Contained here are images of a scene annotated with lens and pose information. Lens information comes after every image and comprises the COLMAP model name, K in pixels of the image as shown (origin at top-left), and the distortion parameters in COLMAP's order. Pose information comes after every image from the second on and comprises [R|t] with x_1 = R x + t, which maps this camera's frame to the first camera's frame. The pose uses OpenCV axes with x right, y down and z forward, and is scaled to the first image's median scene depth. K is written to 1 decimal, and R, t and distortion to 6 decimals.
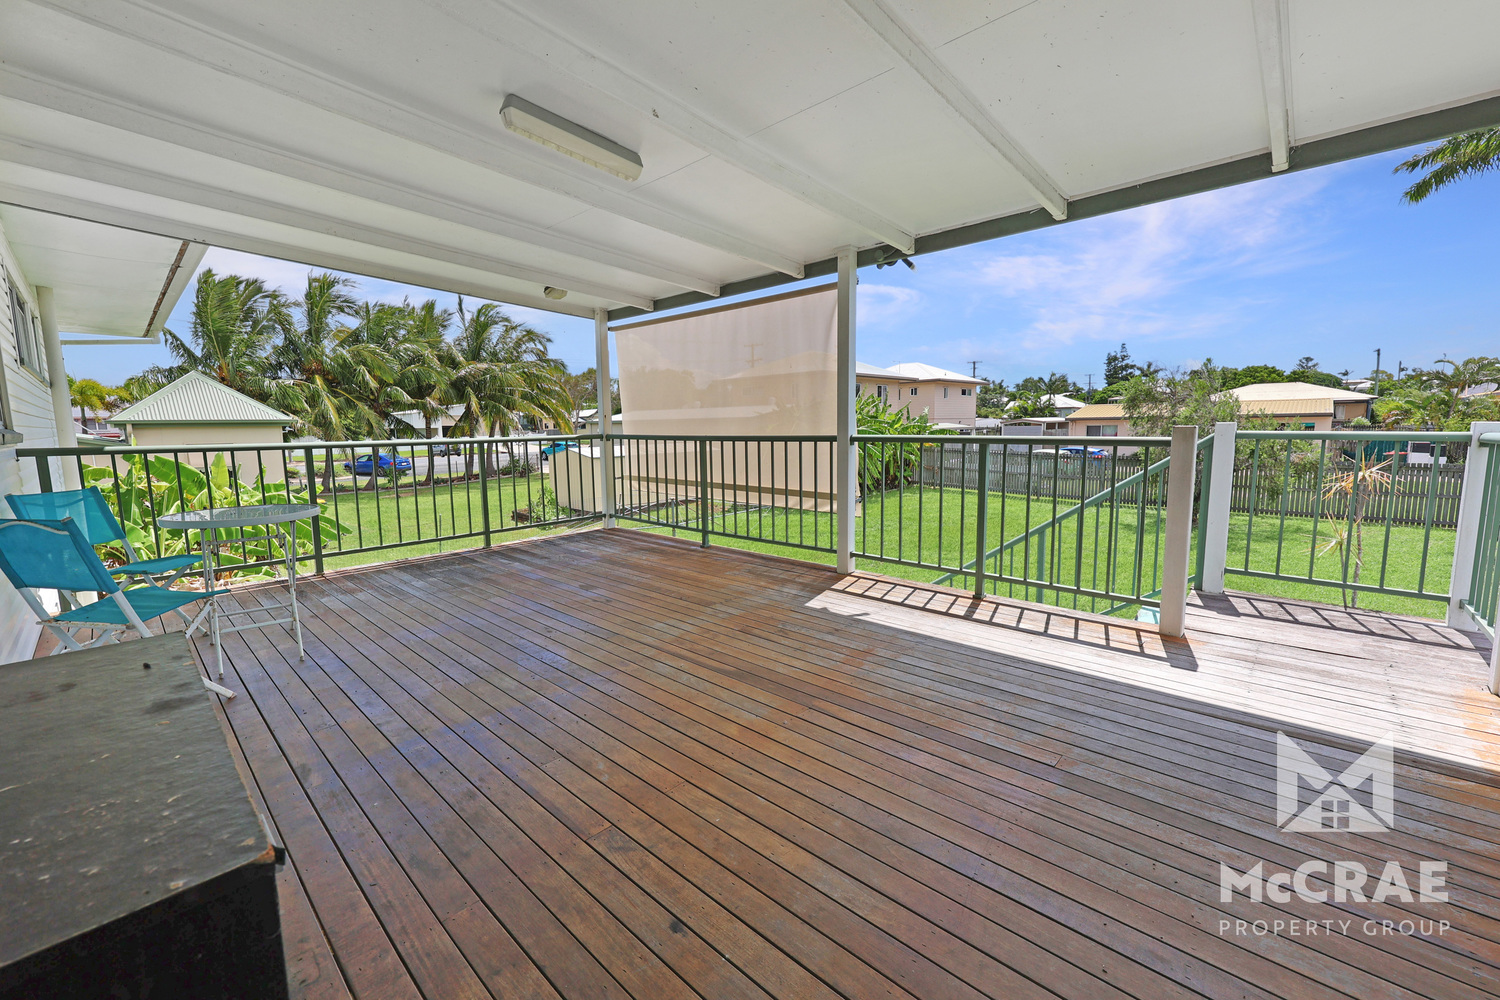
lens RADIAL K [[618.4, 0, 750.0], [0, 618.4, 500.0], [0, 0, 1]] dist [0.001270, 0.000011]
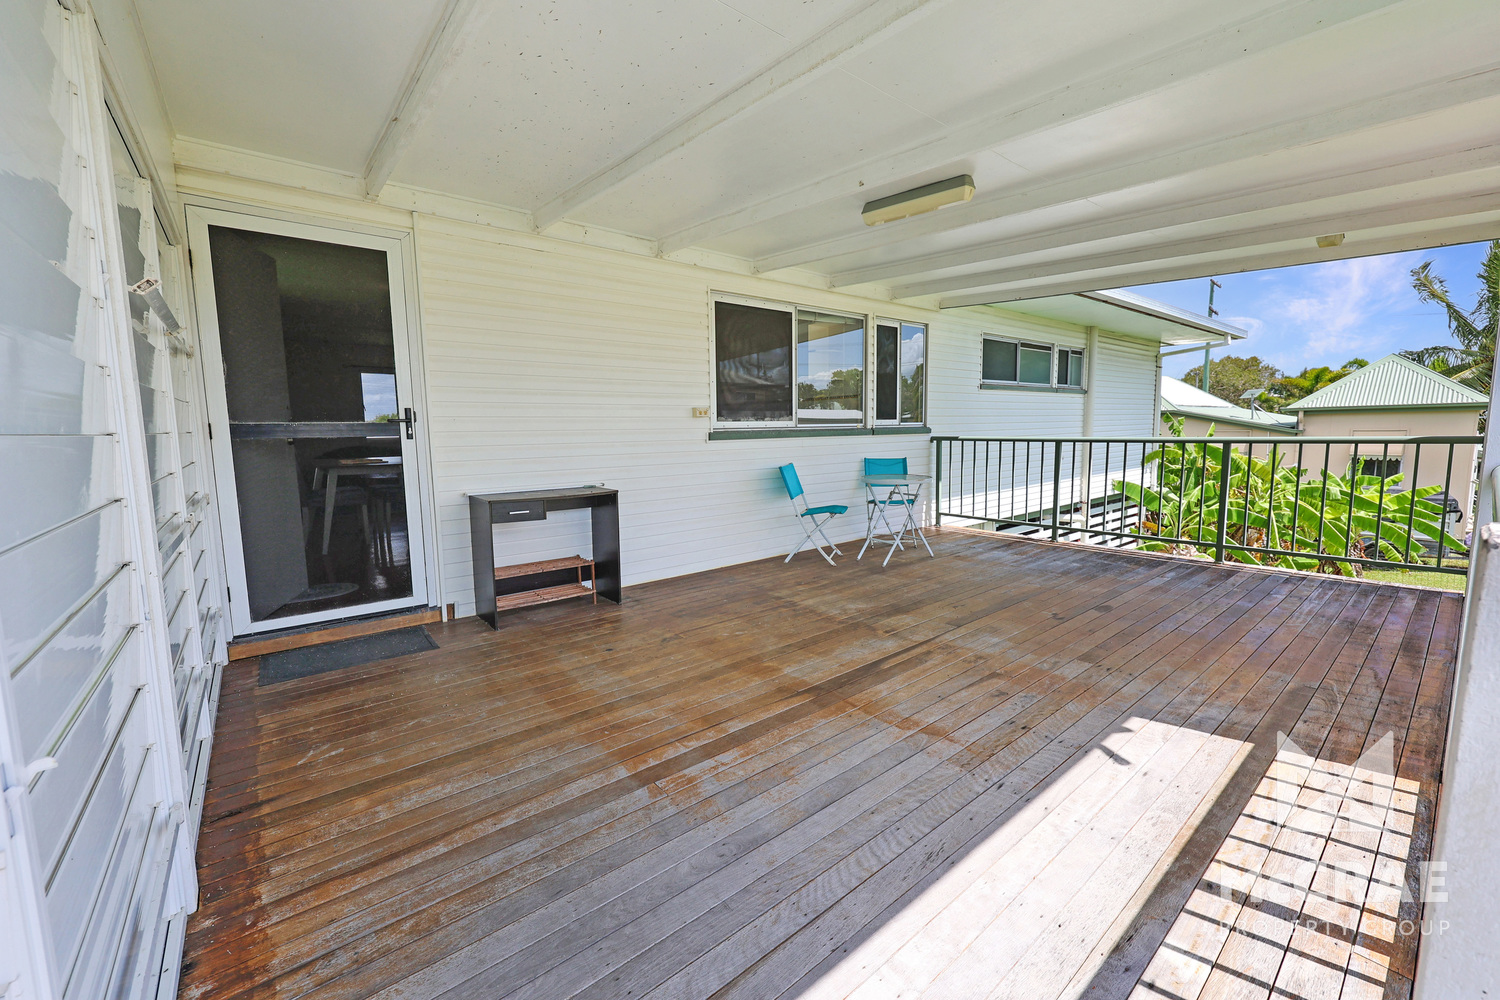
lens RADIAL K [[618.4, 0, 750.0], [0, 618.4, 500.0], [0, 0, 1]] dist [0.001270, 0.000011]
pose [[-0.166849, 0.134221, -0.976804, 0.782467], [-0.100191, 0.983255, 0.152221, -0.114655], [0.980879, 0.123264, -0.150607, 0.699306]]
